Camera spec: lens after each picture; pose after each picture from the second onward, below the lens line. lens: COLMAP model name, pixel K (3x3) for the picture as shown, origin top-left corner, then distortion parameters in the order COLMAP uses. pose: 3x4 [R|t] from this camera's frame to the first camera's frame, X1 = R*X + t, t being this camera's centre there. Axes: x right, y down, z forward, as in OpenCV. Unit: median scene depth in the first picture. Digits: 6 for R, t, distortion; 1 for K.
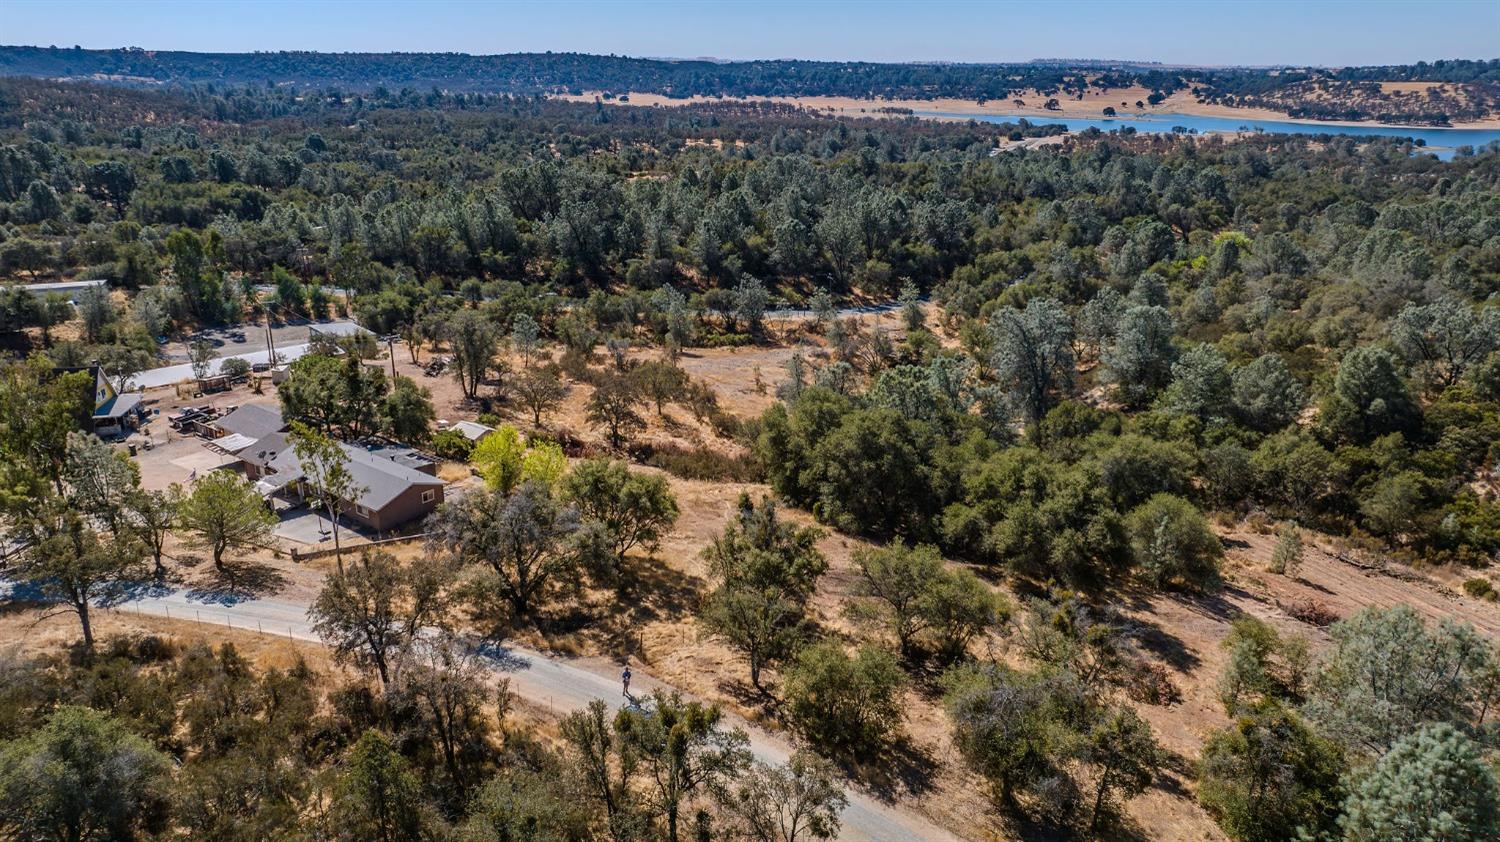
lens RADIAL K [[1050.3, 0, 756.0], [0, 1050.3, 414.4], [0, 0, 1]] dist [-0.037905, 0.038171]
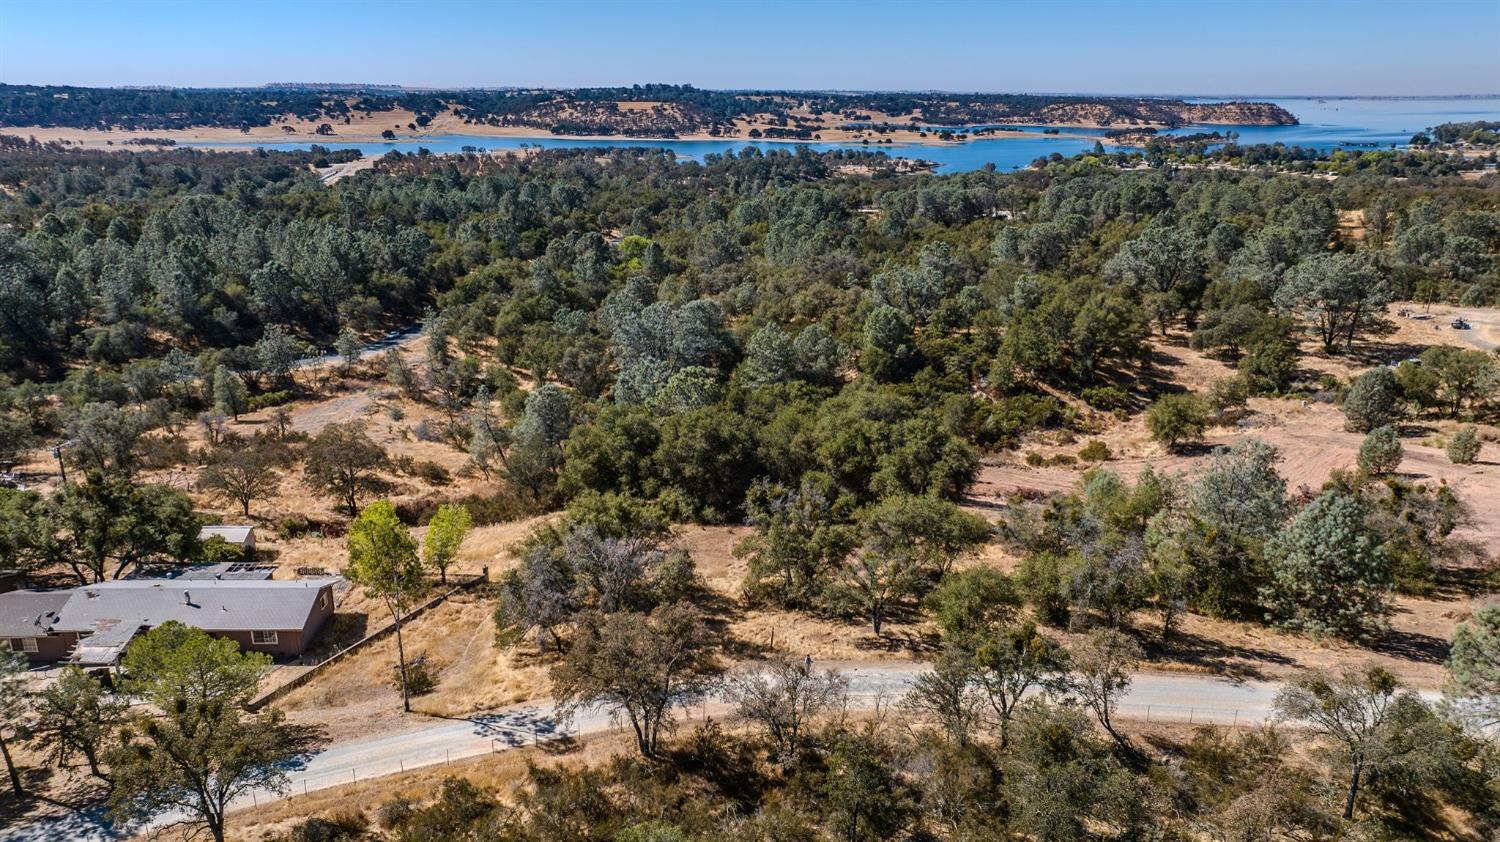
lens RADIAL K [[1050.3, 0, 754.2], [0, 1050.3, 416.1], [0, 0, 1]] dist [-0.037905, 0.038171]
pose [[0.782322, -0.186192, 0.594394, -0.186074], [0.197284, 0.979215, 0.047077, -0.014317], [-0.590805, 0.080435, 0.802795, 0.037080]]
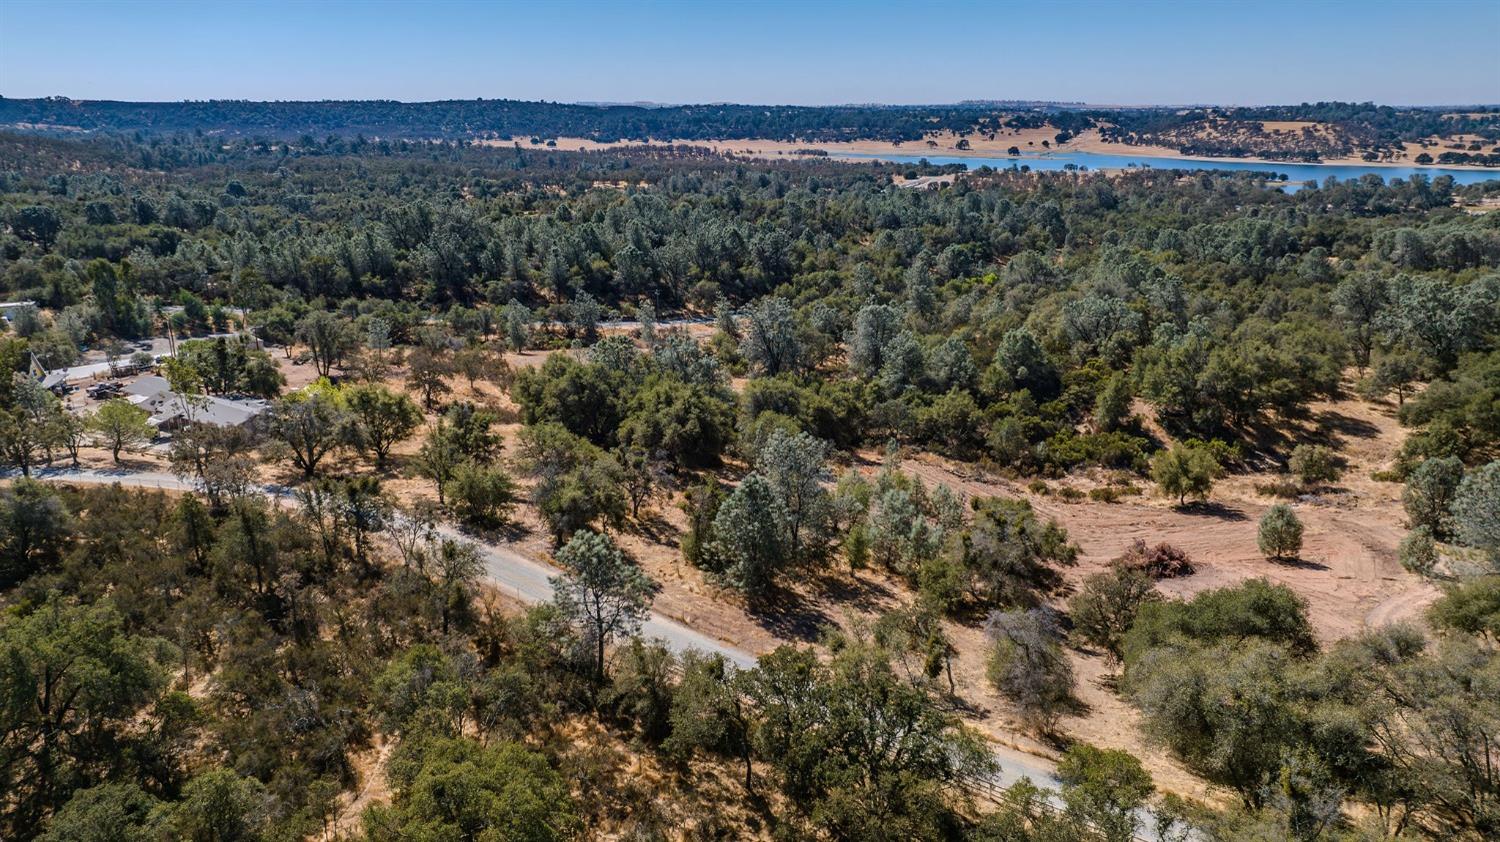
lens RADIAL K [[1050.3, 0, 756.9], [0, 1050.3, 420.4], [0, 0, 1]] dist [-0.037905, 0.038171]
pose [[0.998444, -0.022641, 0.050958, 0.105109], [0.024277, 0.999202, -0.031713, 0.048589], [-0.050199, 0.032900, 0.998197, -0.173731]]
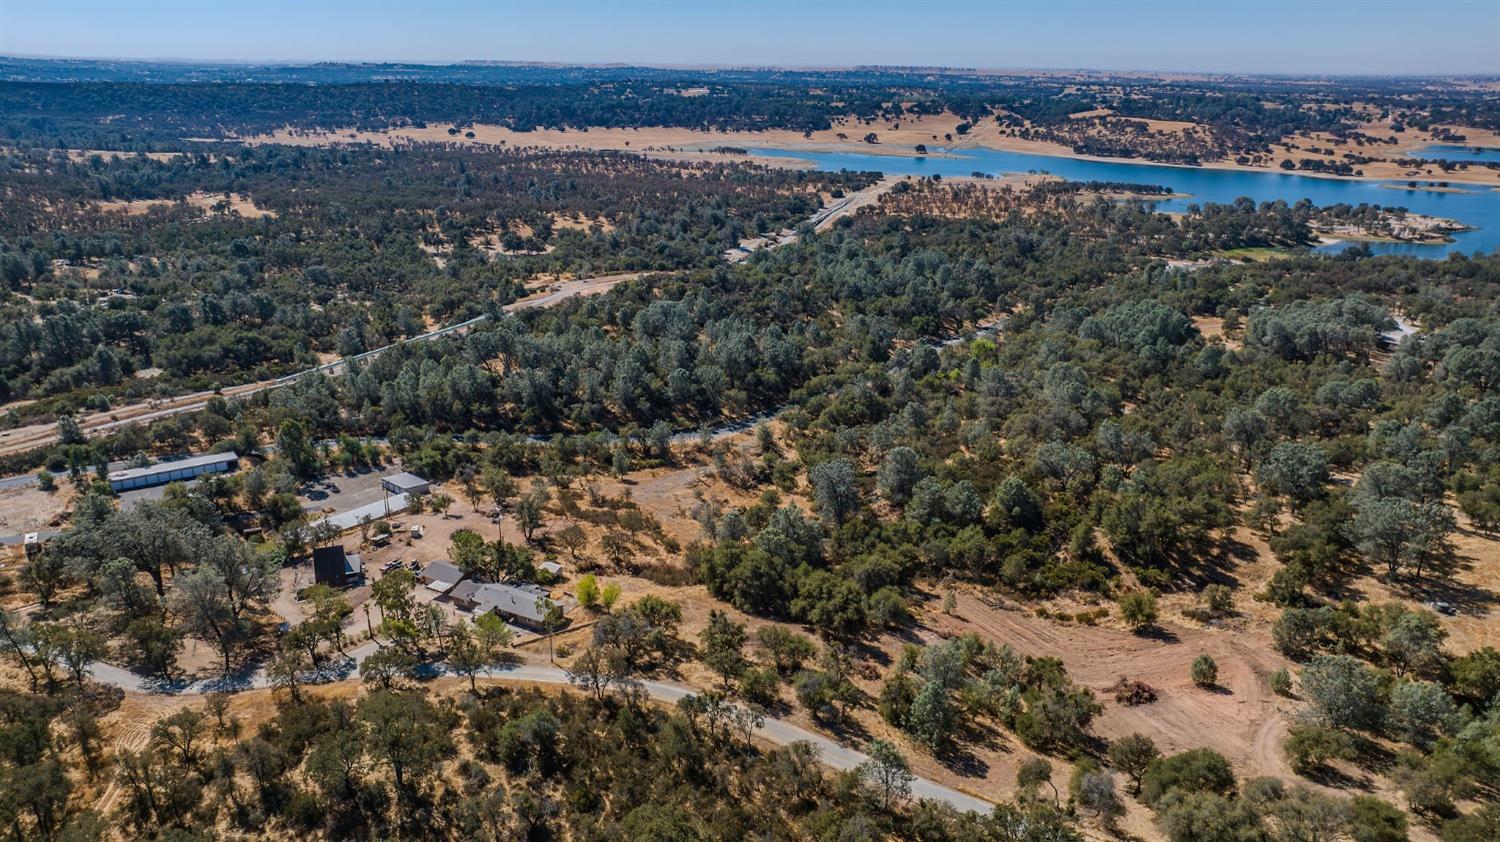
lens RADIAL K [[1050.3, 0, 753.1], [0, 1050.3, 422.4], [0, 0, 1]] dist [-0.037905, 0.038171]
pose [[0.988377, -0.045452, 0.145072, -0.075779], [0.043857, 0.998937, 0.014172, -0.118355], [-0.145562, -0.007644, 0.989320, -0.438519]]
